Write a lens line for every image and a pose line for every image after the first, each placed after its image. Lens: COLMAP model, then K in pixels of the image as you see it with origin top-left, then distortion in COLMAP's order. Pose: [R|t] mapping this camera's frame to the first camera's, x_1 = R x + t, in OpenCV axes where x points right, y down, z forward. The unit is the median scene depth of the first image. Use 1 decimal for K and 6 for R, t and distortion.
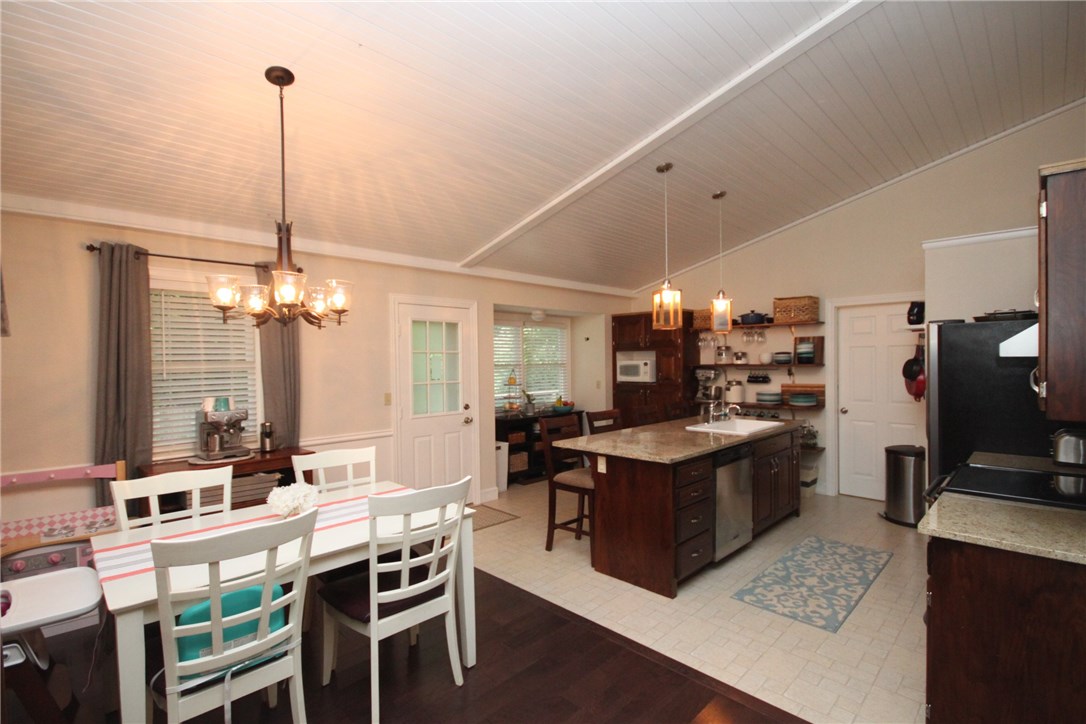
lens RADIAL K [[507.8, 0, 546.3], [0, 507.8, 362.3], [0, 0, 1]] dist [-0.005984, -0.000440]
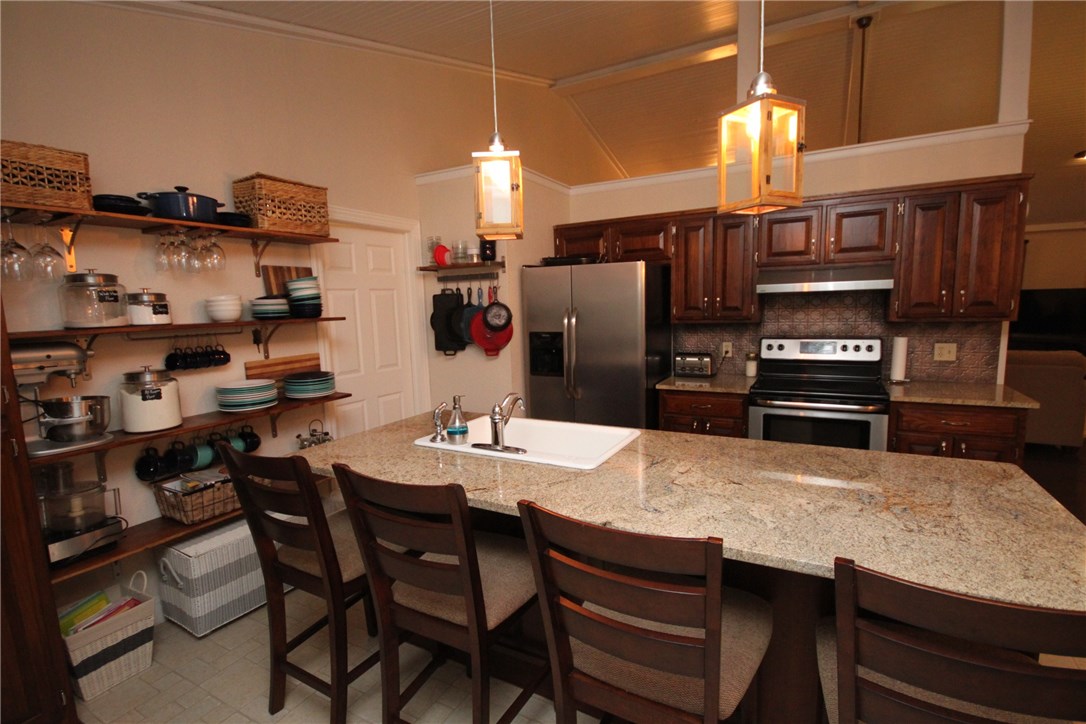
lens RADIAL K [[507.8, 0, 543.7], [0, 507.8, 363.8], [0, 0, 1]] dist [-0.005984, -0.000440]
pose [[-0.281123, -0.097290, 0.954727, -0.063306], [0.039268, 0.992849, 0.112737, 0.001339], [-0.958868, 0.069183, -0.275293, 0.863034]]
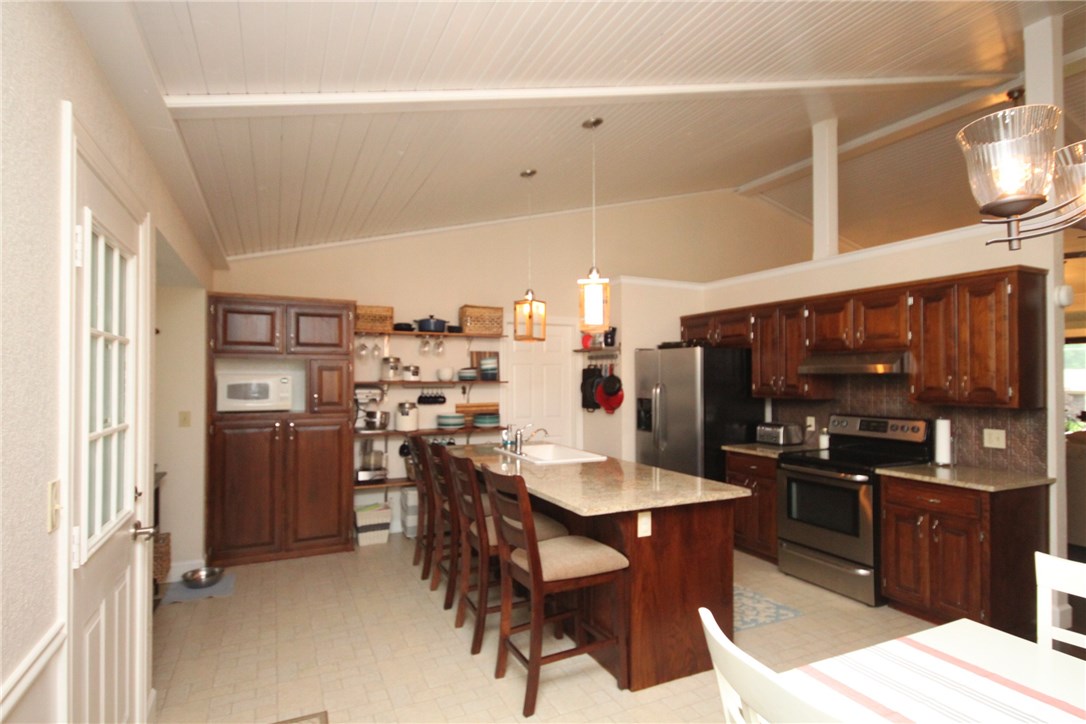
lens RADIAL K [[572.9, 0, 548.6], [0, 572.9, 363.9], [0, 0, 1]] dist [-0.001463, -0.000775]
pose [[0.334801, 0.030664, 0.941790, -0.402007], [0.002900, 0.999432, -0.033572, 0.007905], [-0.942285, 0.013971, 0.334521, 0.525311]]
